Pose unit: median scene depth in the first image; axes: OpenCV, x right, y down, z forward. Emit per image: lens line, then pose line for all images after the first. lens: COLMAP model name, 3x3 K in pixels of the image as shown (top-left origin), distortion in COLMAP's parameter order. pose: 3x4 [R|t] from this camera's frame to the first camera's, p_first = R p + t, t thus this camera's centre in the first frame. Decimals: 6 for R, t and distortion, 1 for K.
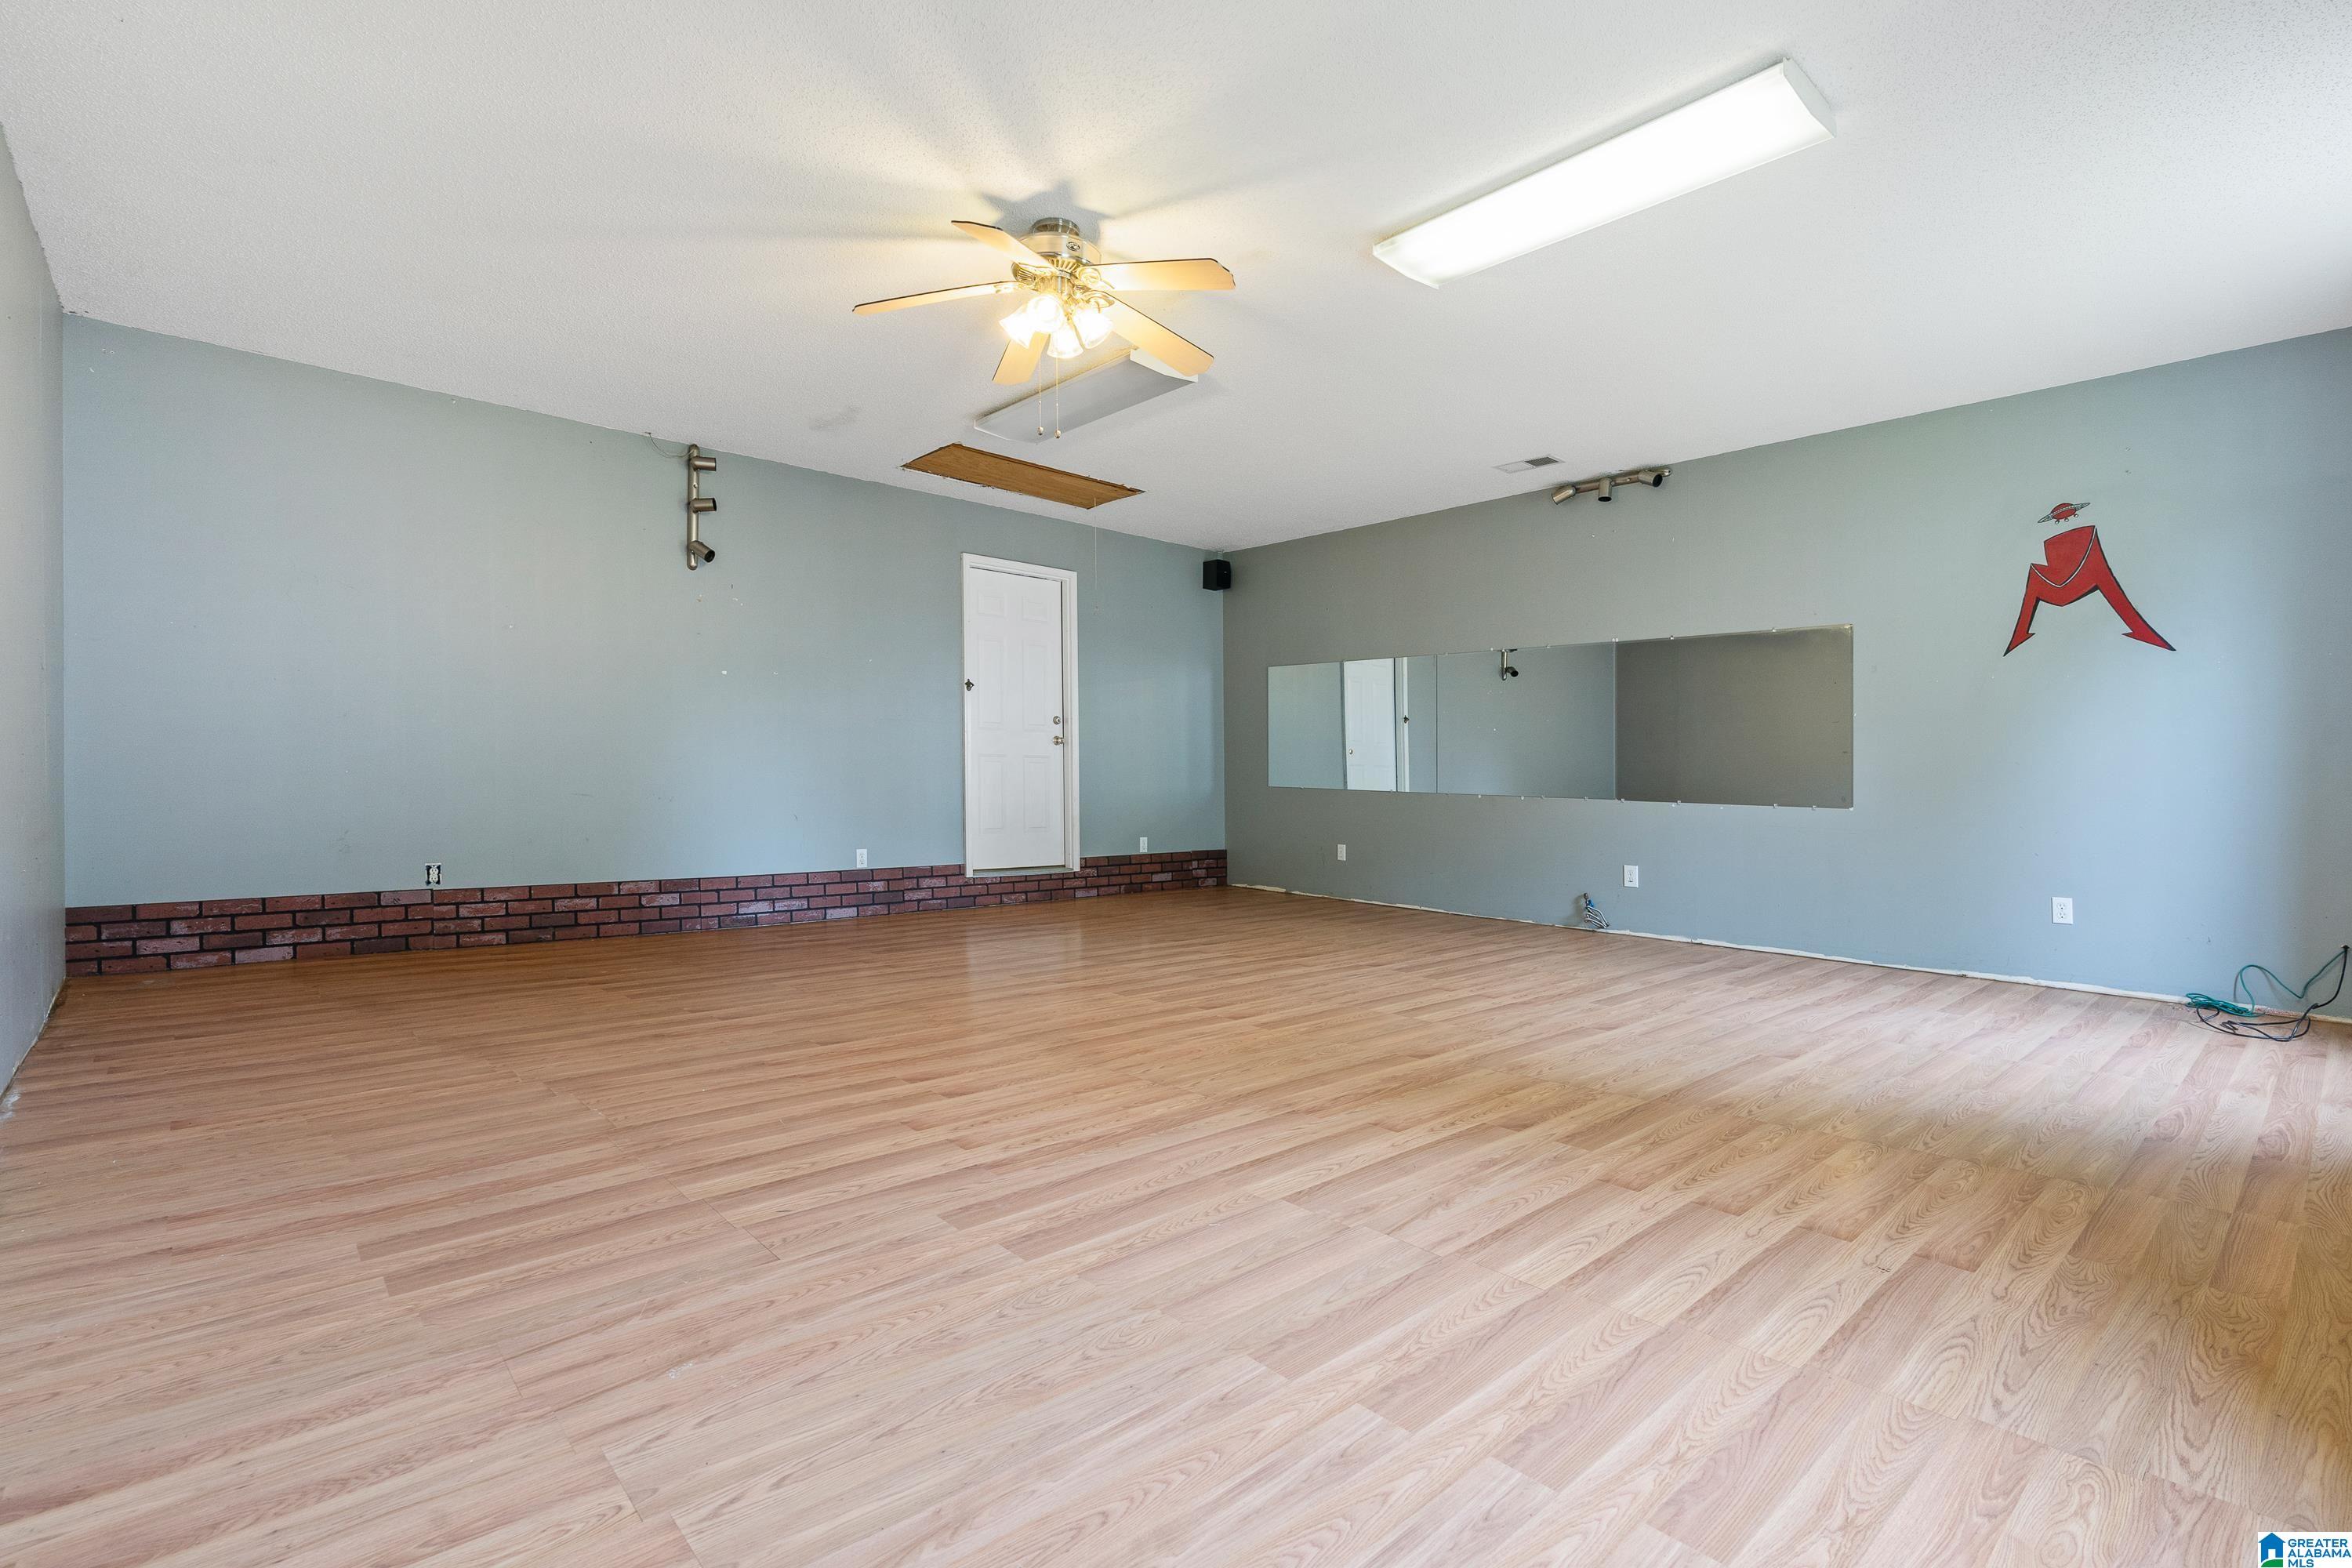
lens RADIAL K [[1076.1, 0, 1185.2], [0, 1076.1, 762.1], [0, 0, 1]] dist [-0.009100, 0.002688]
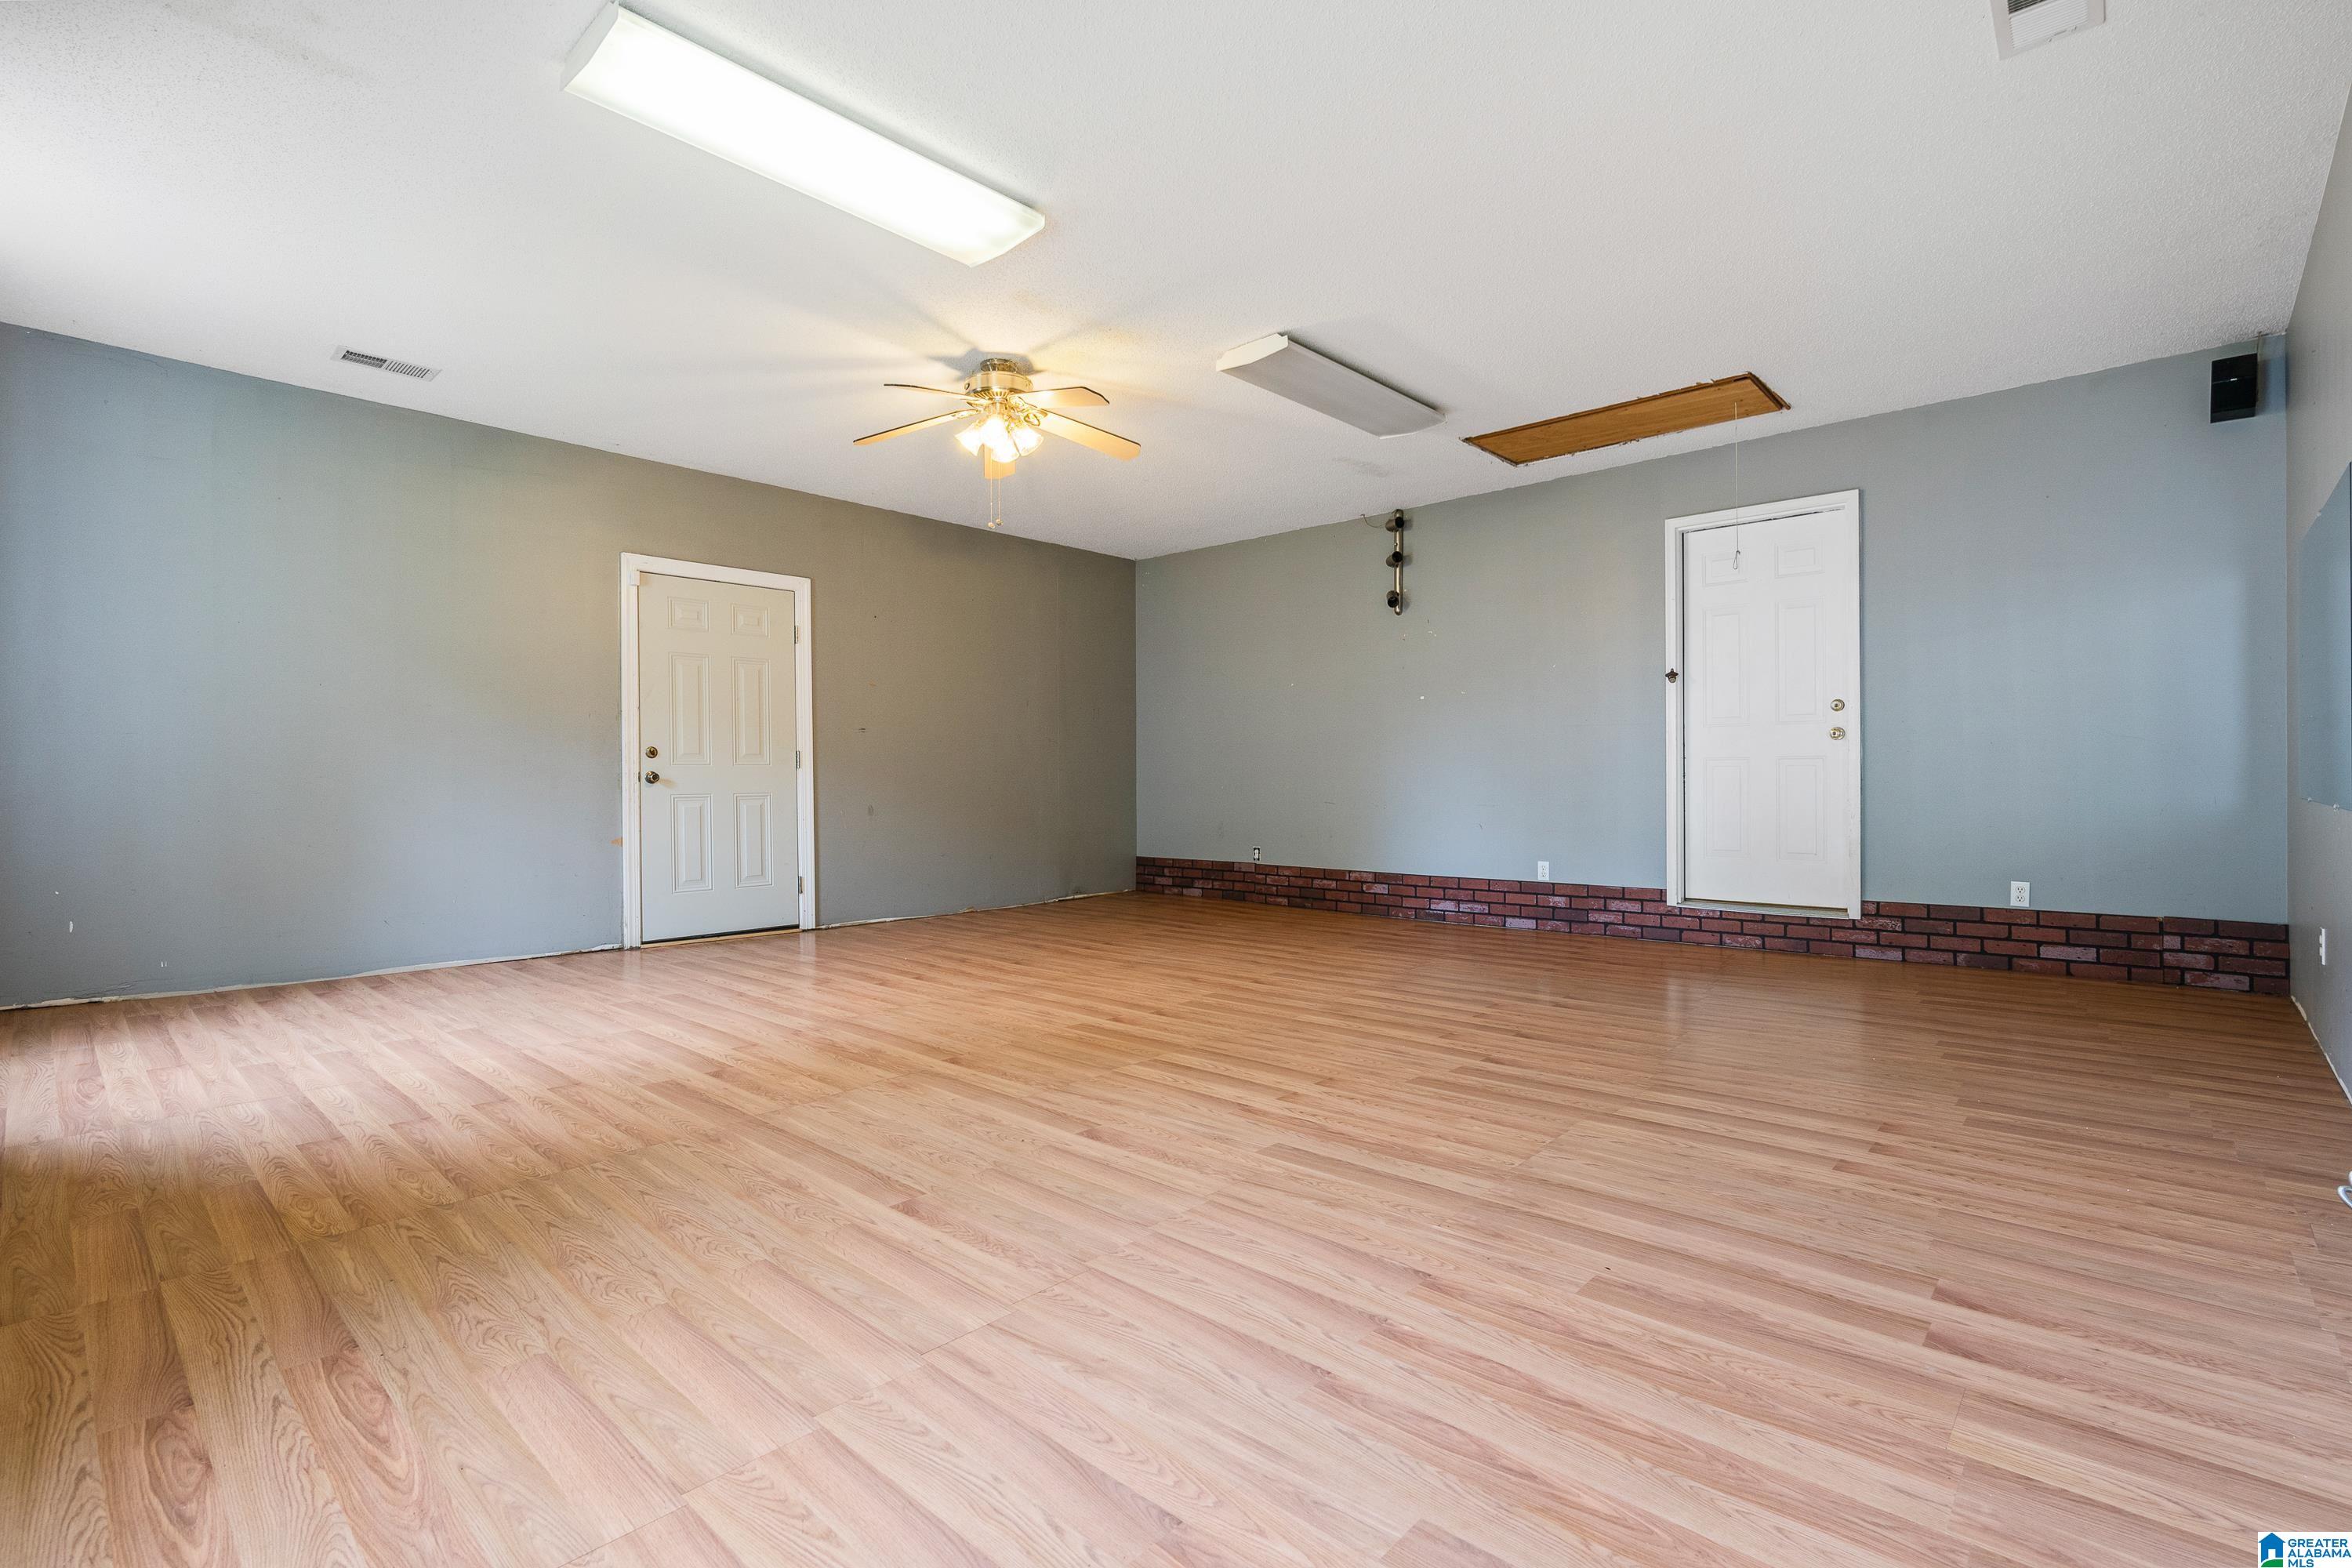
lens RADIAL K [[1076.1, 0, 1185.0], [0, 1076.1, 792.8], [0, 0, 1]] dist [-0.009100, 0.002688]
pose [[0.096528, -0.006083, -0.995312, 0.653505], [0.017158, 0.999843, -0.004447, 0.017851], [0.995182, -0.016648, 0.096617, 0.594882]]
